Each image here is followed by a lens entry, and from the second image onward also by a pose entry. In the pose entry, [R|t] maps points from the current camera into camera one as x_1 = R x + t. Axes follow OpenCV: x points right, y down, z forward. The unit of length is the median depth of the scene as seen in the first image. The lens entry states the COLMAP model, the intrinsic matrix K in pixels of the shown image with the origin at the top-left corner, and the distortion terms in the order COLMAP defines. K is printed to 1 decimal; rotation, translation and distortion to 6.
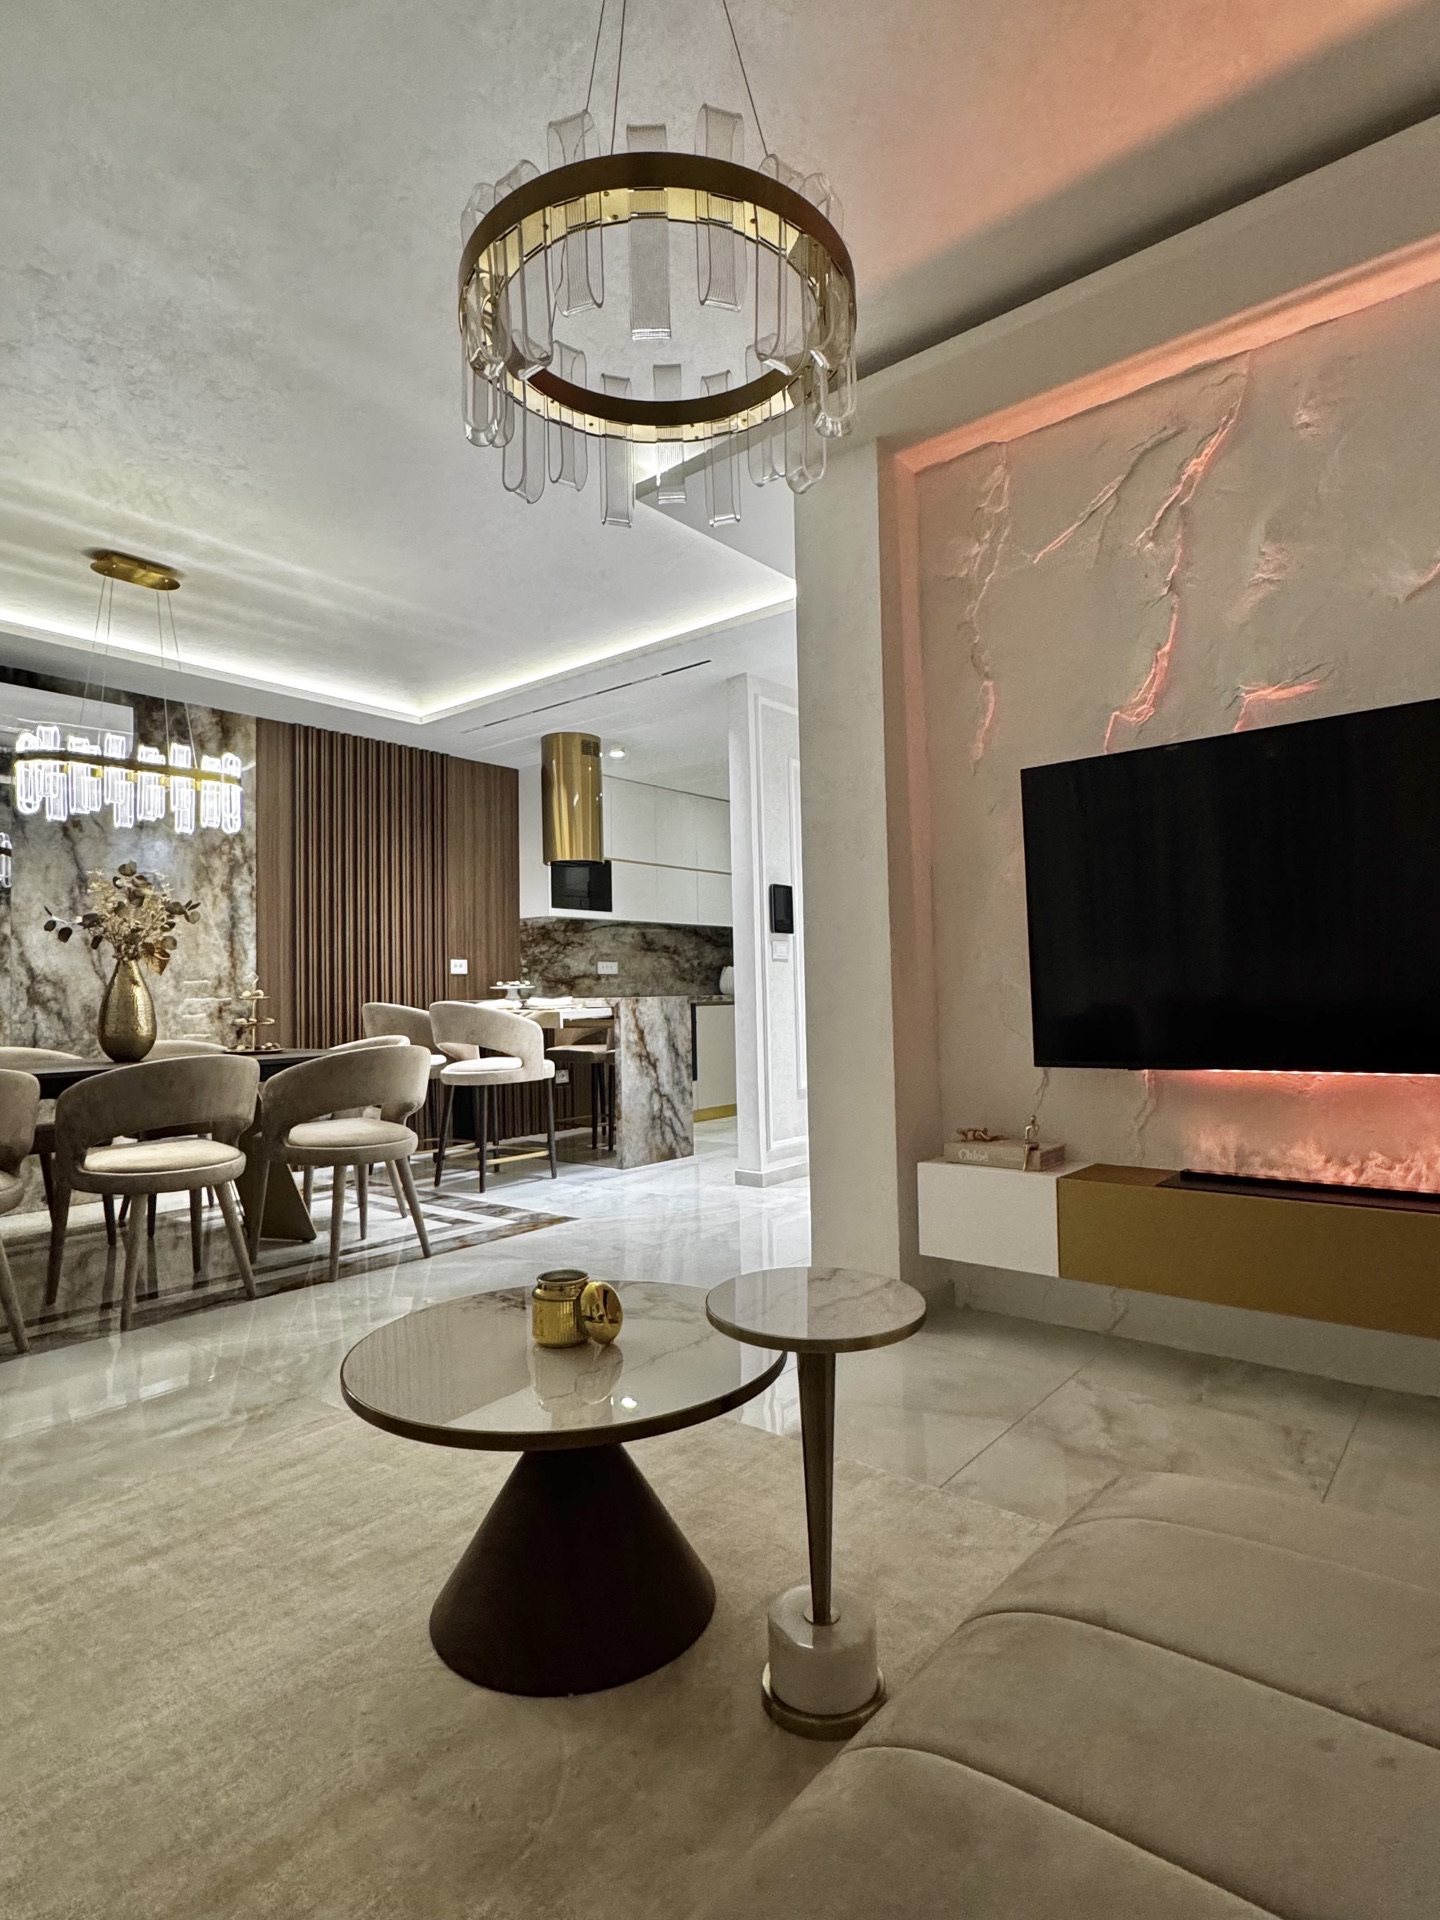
lens RADIAL K [[1051.8, 0, 724.0], [0, 1051.8, 950.5], [0, 0, 1]] dist [0.001843, 0.000805]
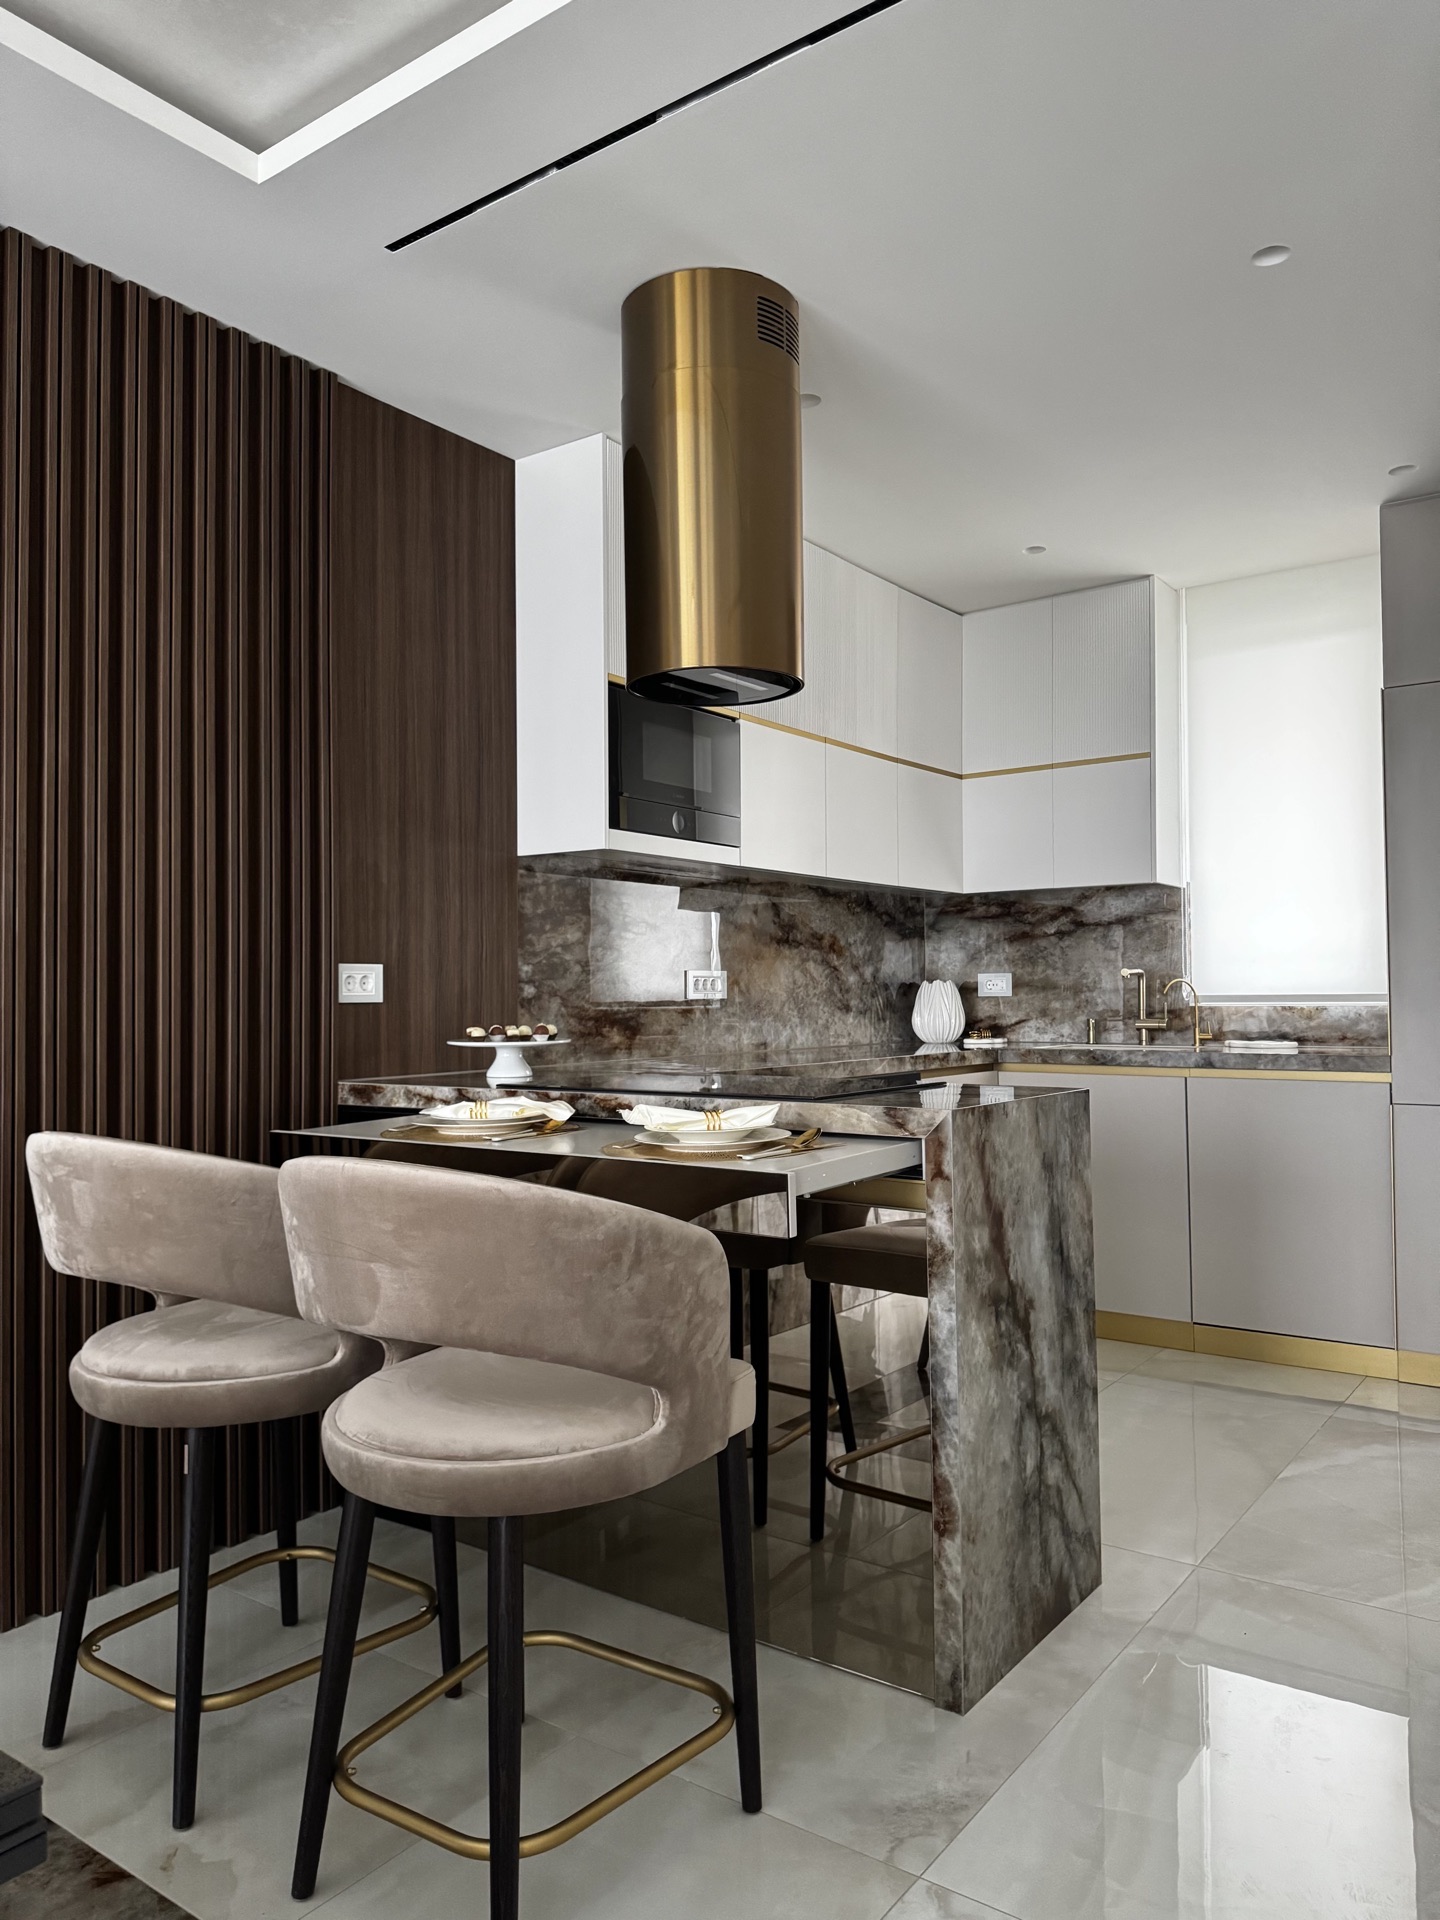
lens RADIAL K [[1334.1, 0, 675.3], [0, 1334.1, 978.4], [0, 0, 1]] dist [0.040270, -0.057826]
pose [[0.999696, 0.012592, 0.021190, -0.133506], [-0.013126, 0.999595, 0.025240, 0.000998], [-0.020863, -0.025511, 0.999457, 0.468810]]
